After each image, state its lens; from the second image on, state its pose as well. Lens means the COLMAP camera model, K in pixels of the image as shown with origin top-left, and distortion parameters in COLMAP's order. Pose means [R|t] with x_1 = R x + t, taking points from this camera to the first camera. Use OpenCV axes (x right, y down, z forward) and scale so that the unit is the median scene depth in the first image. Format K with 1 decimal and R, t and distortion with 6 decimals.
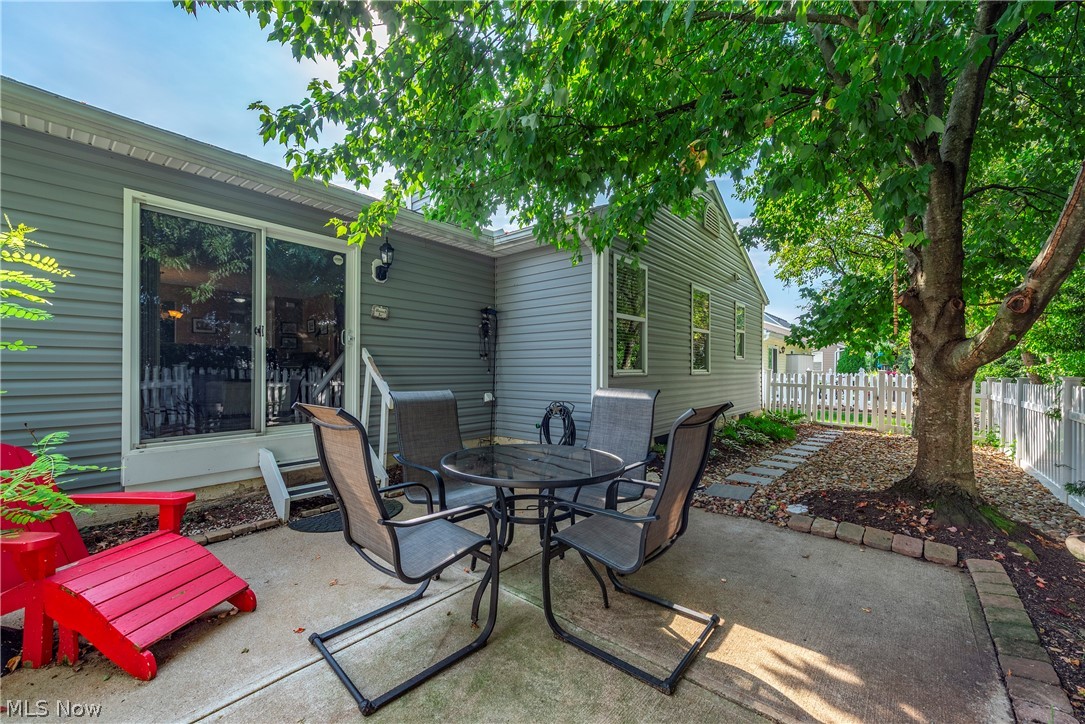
lens RADIAL K [[427.9, 0, 543.5], [0, 427.9, 366.0], [0, 0, 1]] dist [0.006348, -0.000397]
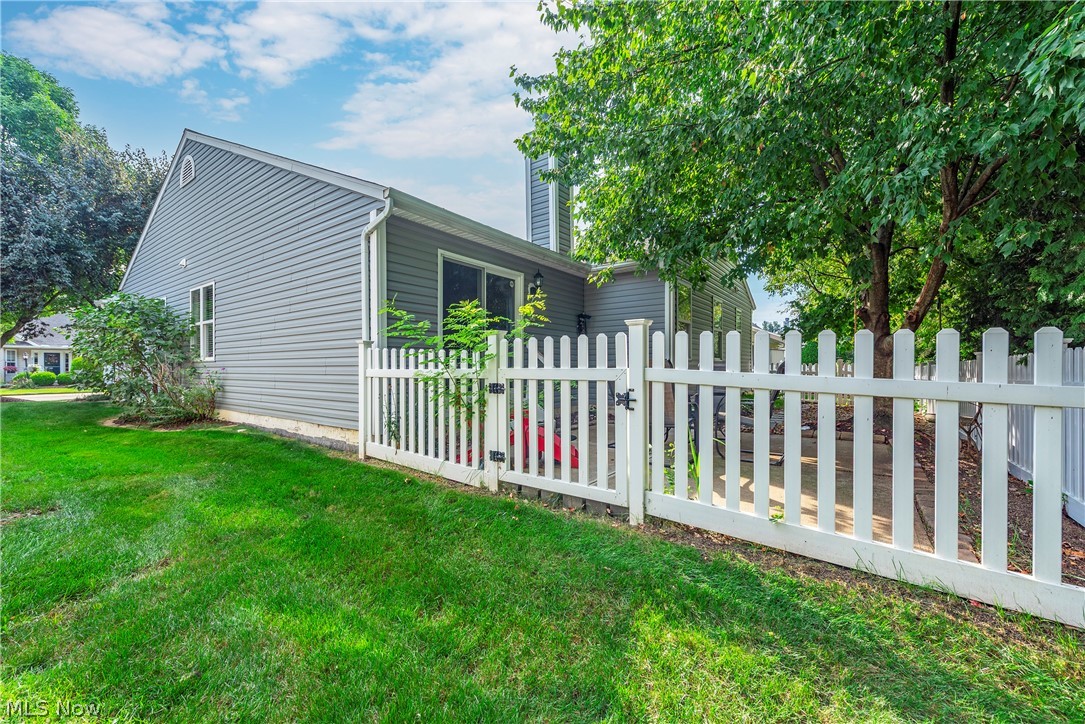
lens RADIAL K [[427.9, 0, 543.5], [0, 427.9, 366.0], [0, 0, 1]] dist [0.006348, -0.000397]
pose [[0.997101, -0.006329, 0.075828, -0.629049], [0.006079, 0.999975, 0.003535, 0.054924], [-0.075848, -0.003063, 0.997115, -0.706854]]
